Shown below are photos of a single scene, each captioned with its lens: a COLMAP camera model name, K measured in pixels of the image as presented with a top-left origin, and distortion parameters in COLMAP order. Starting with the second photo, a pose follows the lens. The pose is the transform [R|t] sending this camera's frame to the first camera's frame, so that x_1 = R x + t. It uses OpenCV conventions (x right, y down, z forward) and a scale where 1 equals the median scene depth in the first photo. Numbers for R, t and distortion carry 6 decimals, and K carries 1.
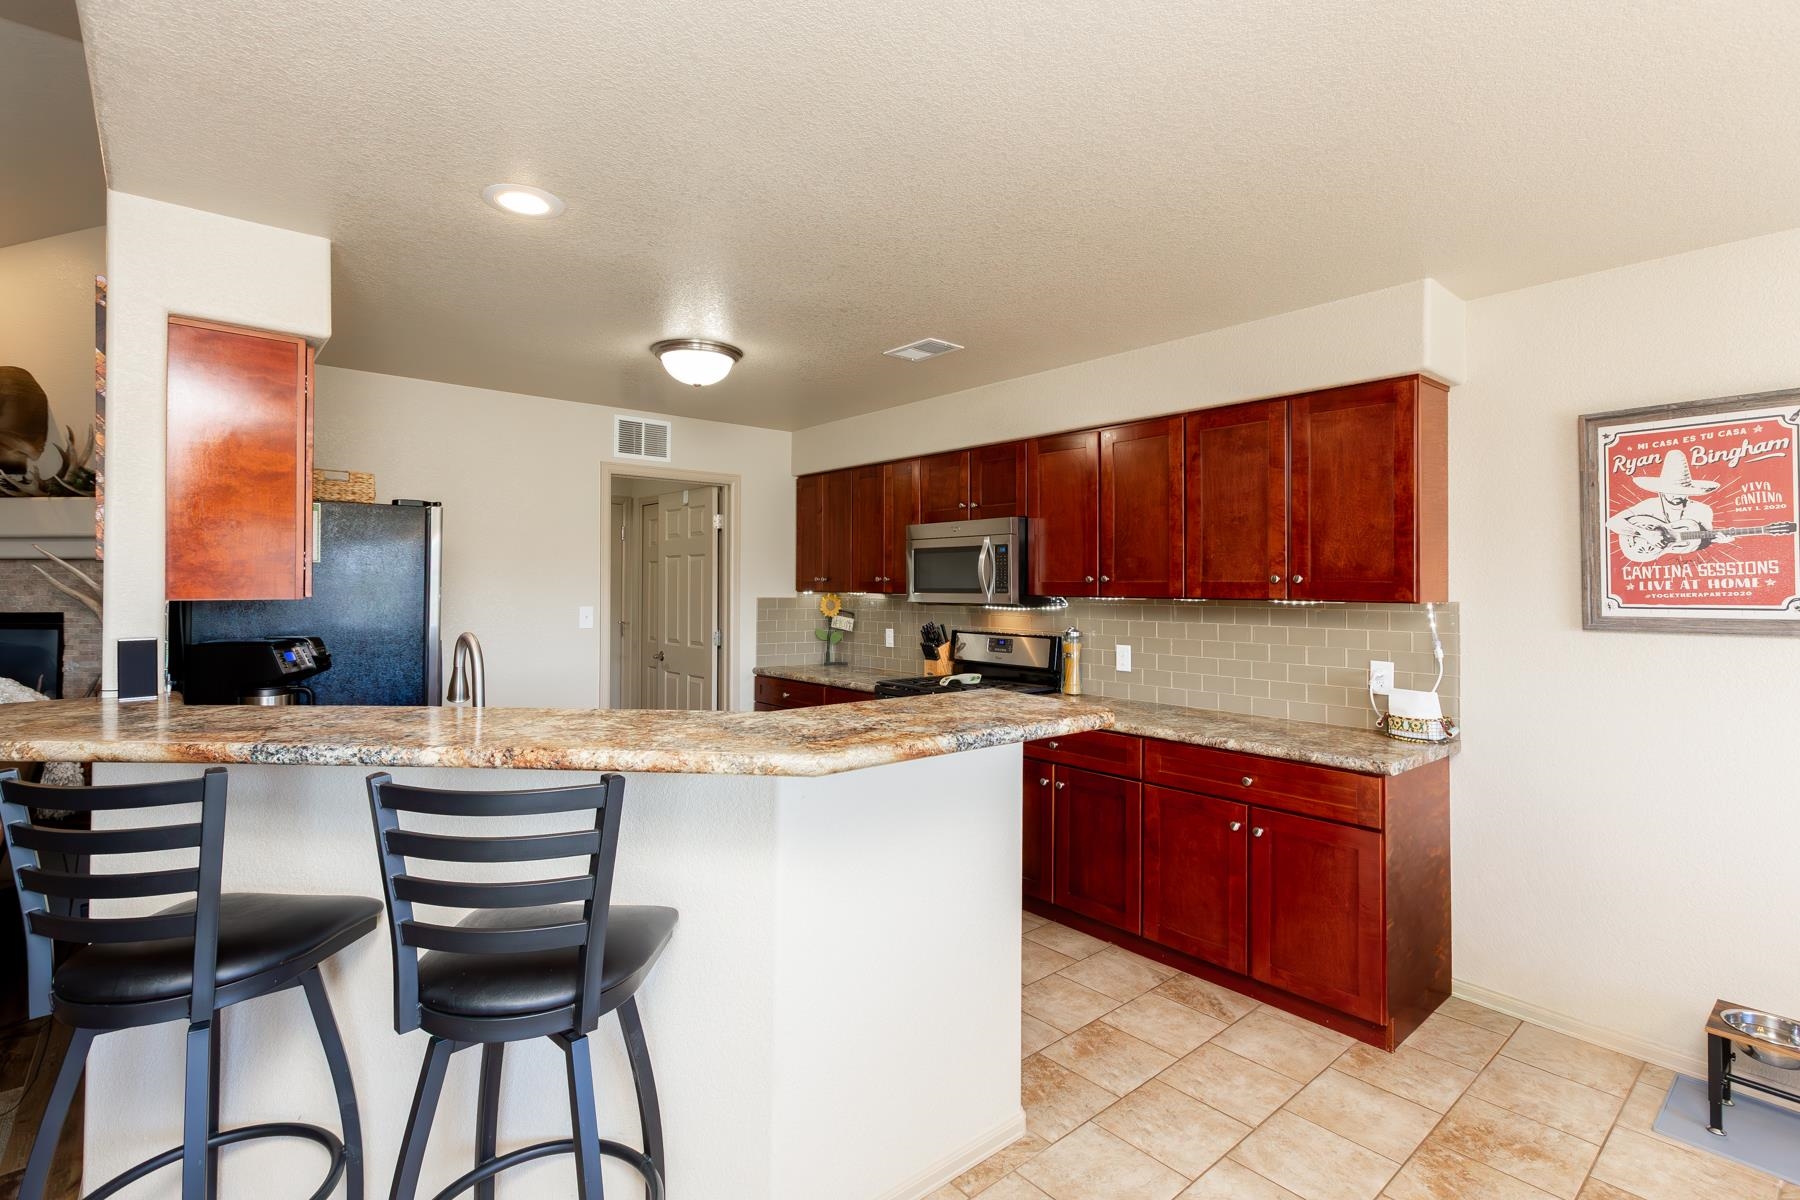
lens RADIAL K [[841.7, 0, 894.7], [0, 841.7, 576.0], [0, 0, 1]] dist [0.005885, -0.000178]
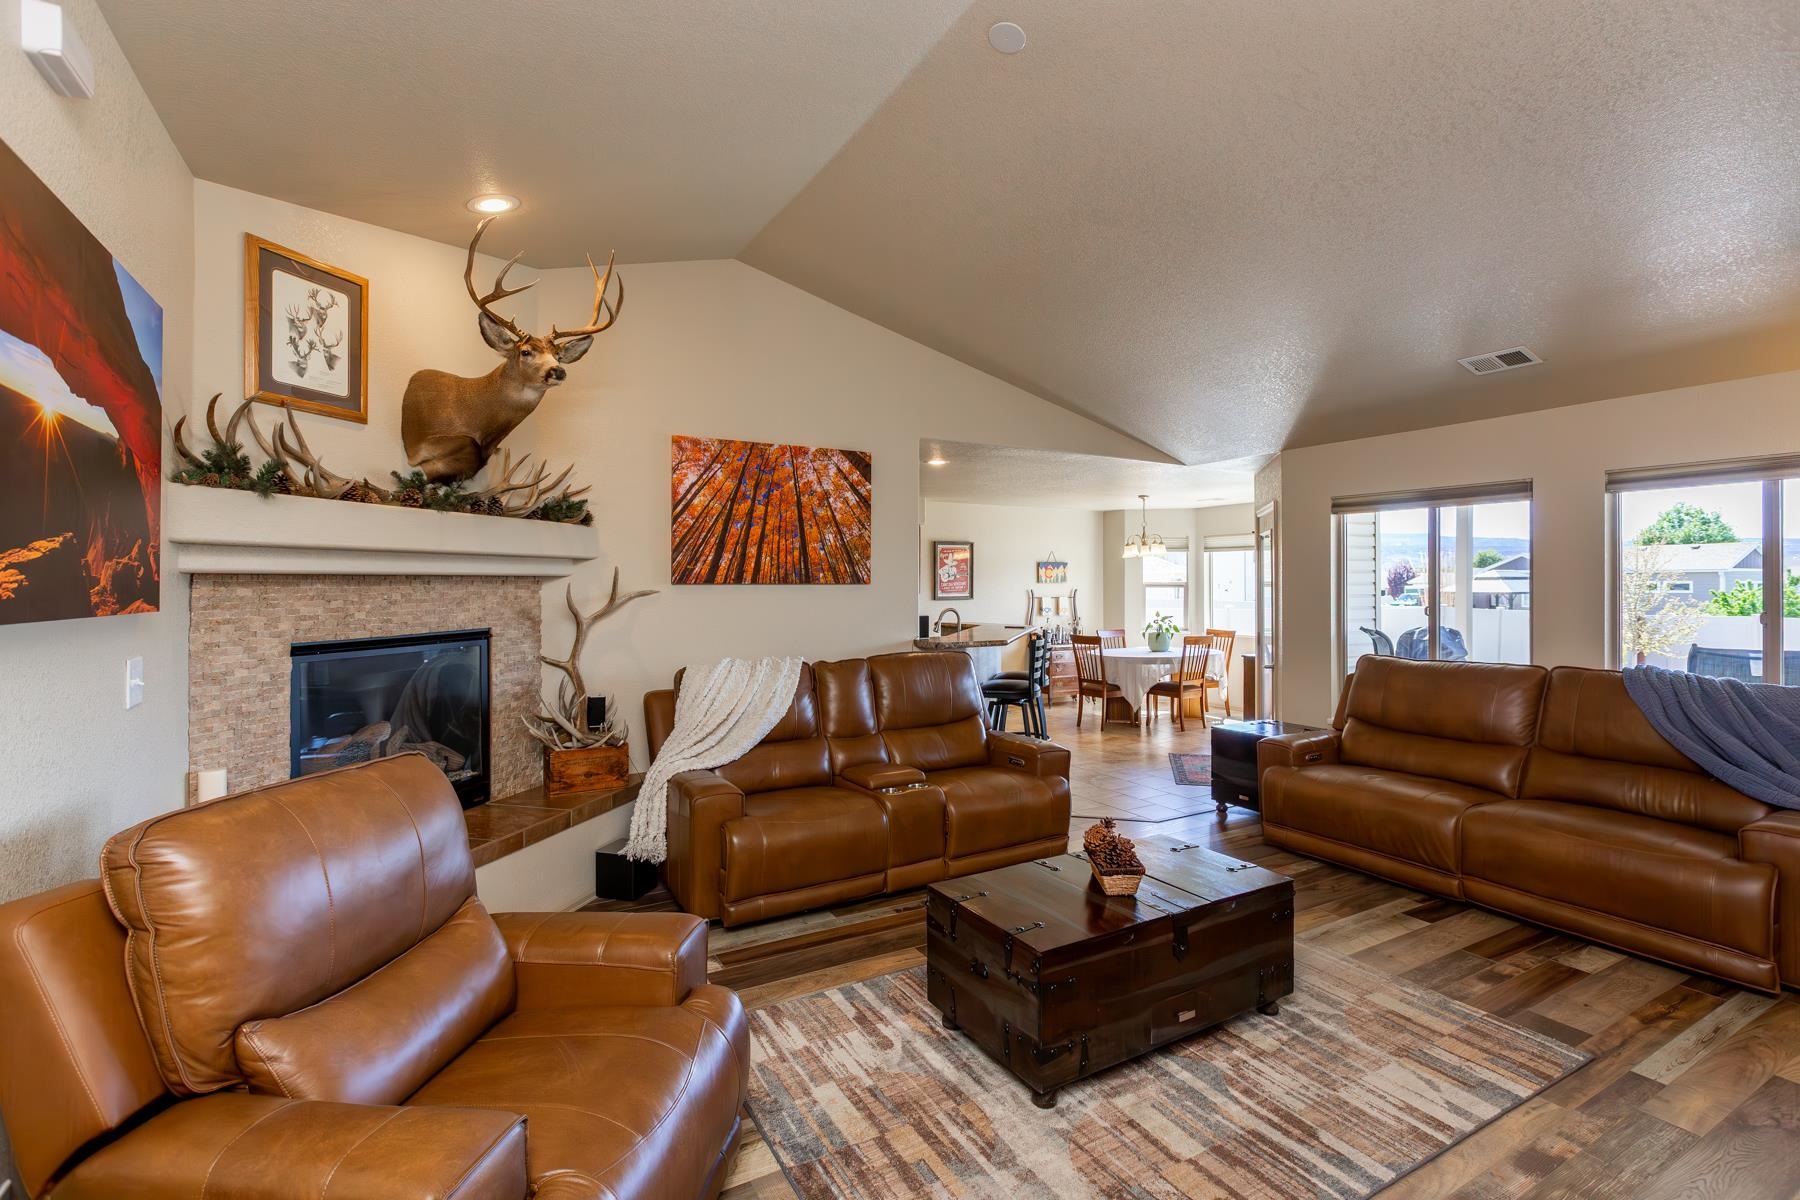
lens RADIAL K [[839.0, 0, 904.4], [0, 839.0, 580.5], [0, 0, 1]] dist [-0.003882, -0.001012]
pose [[0.184351, -0.001410, 0.982860, -2.086206], [-0.008337, 0.999961, 0.002998, -0.024077], [-0.982825, -0.008747, 0.184332, 0.350127]]
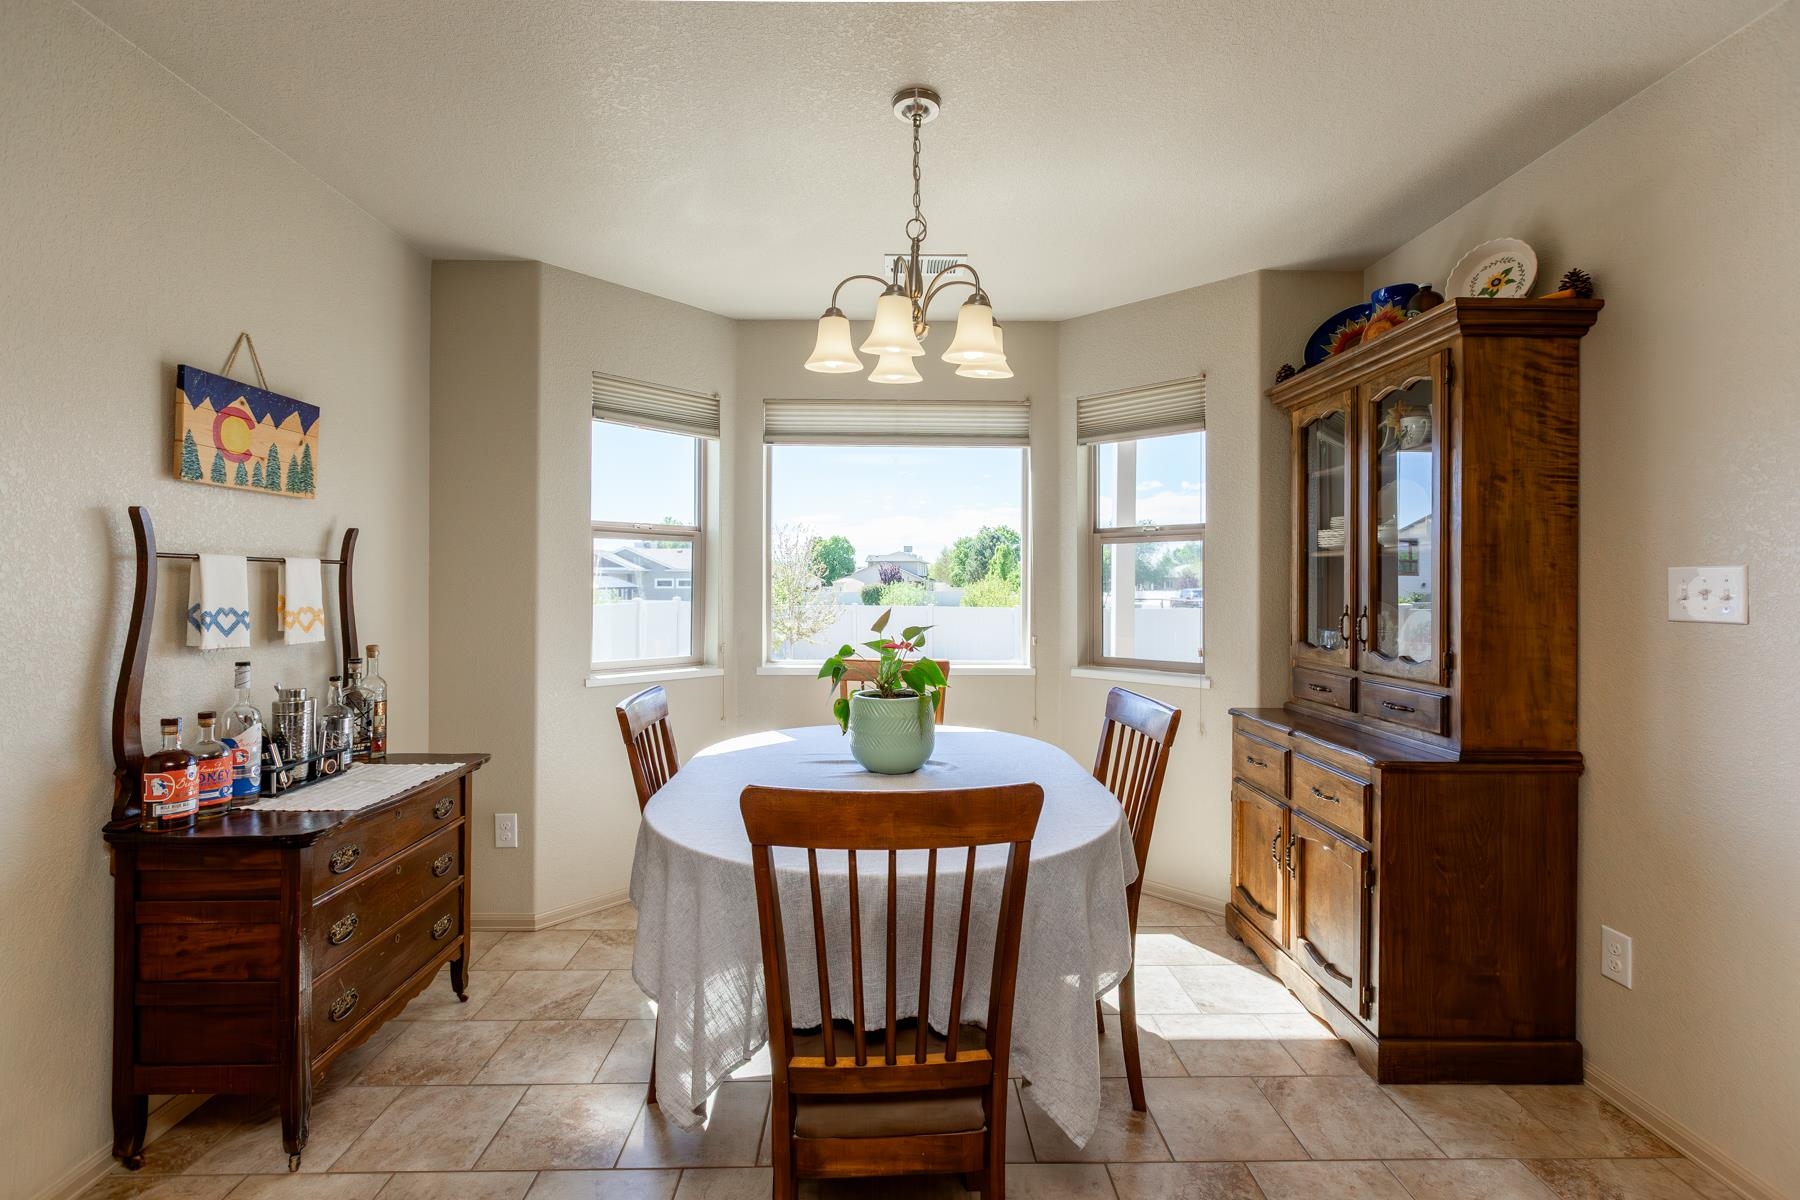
lens RADIAL K [[816.0, 0, 899.7], [0, 816.0, 593.0], [0, 0, 1]] dist [0.004273, -0.000149]
pose [[-0.777203, -0.014994, 0.629072, 0.192737], [-0.014881, 0.999874, 0.005447, 0.055901], [-0.629075, -0.005127, -0.777328, 0.549761]]
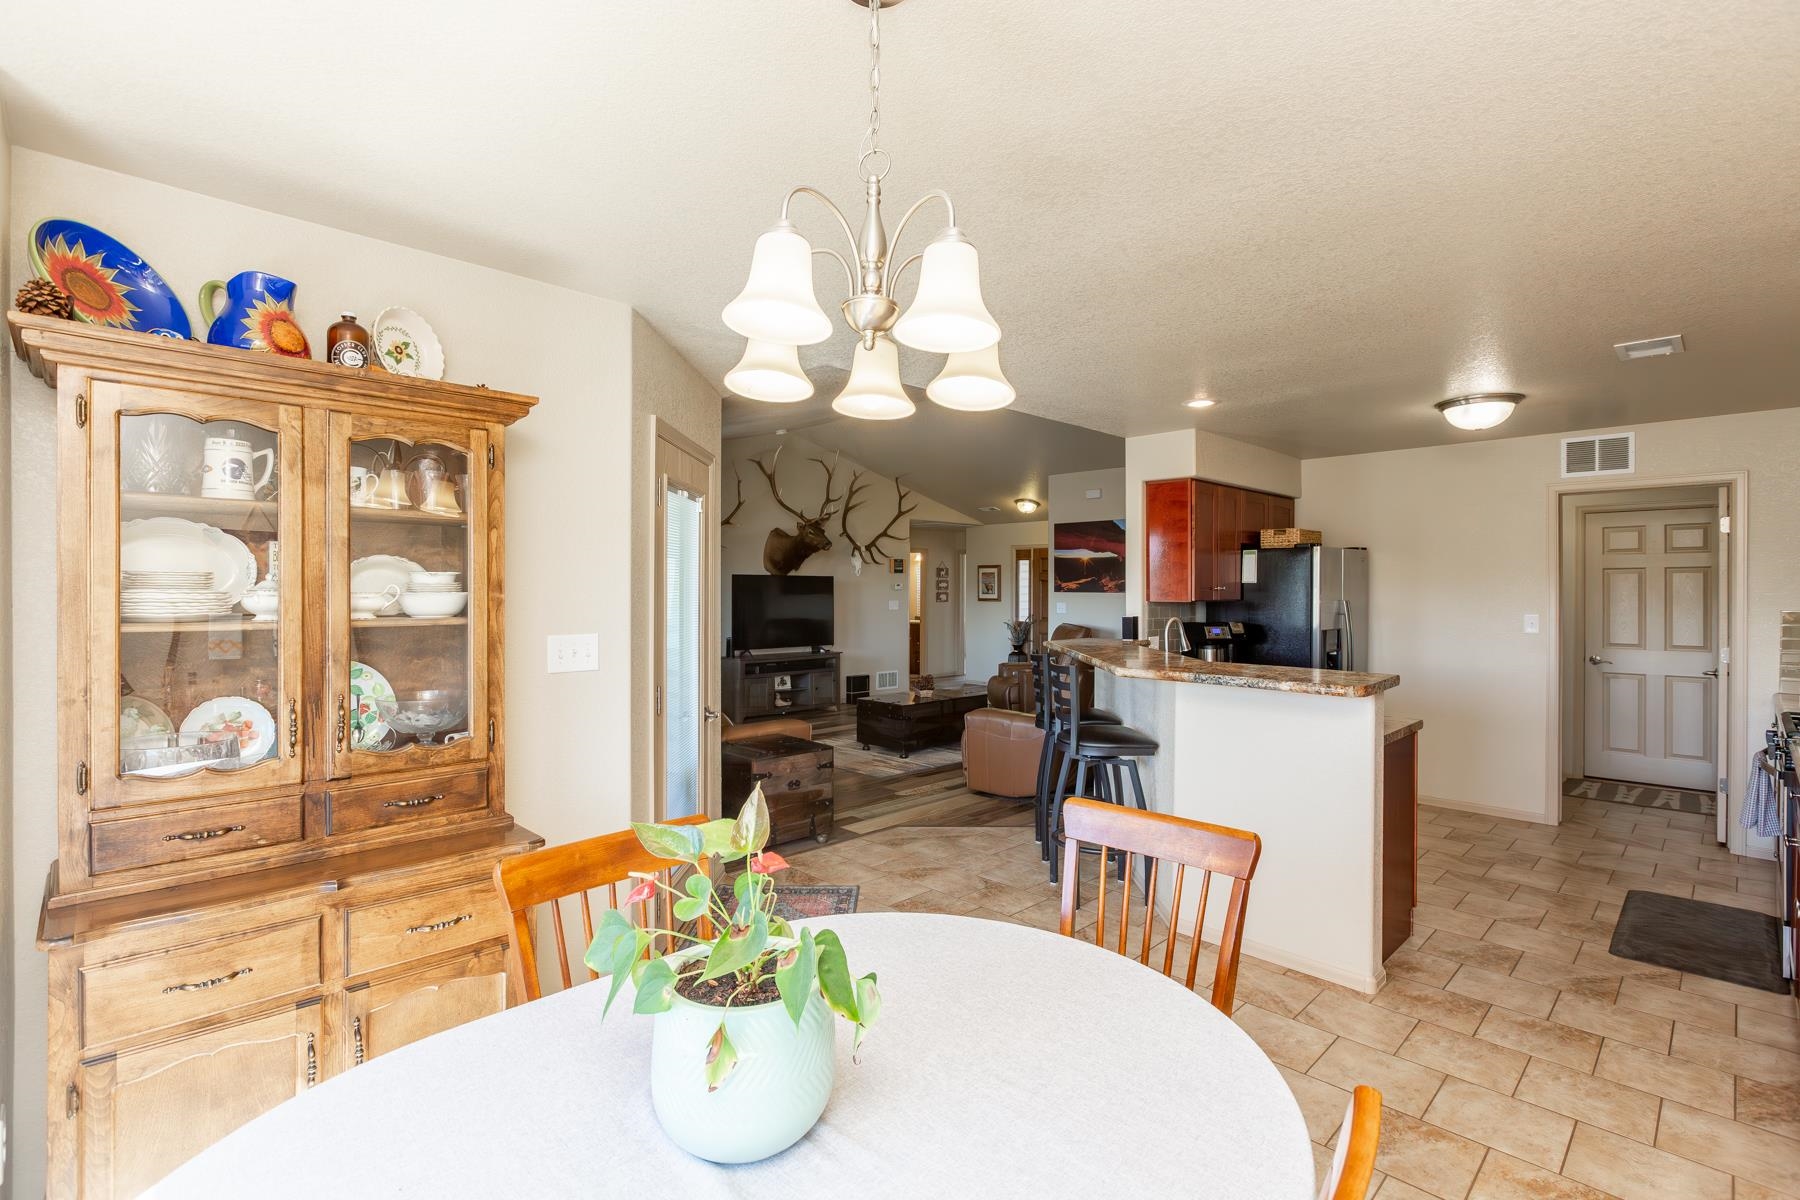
lens RADIAL K [[824.5, 0, 903.2], [0, 824.5, 593.1], [0, 0, 1]] dist [0.004165, -0.004780]
pose [[0.072891, -0.000342, -0.997340, 0.904820], [0.009296, 0.999957, 0.000336, -0.001085], [0.997297, -0.009295, 0.072891, 0.093179]]
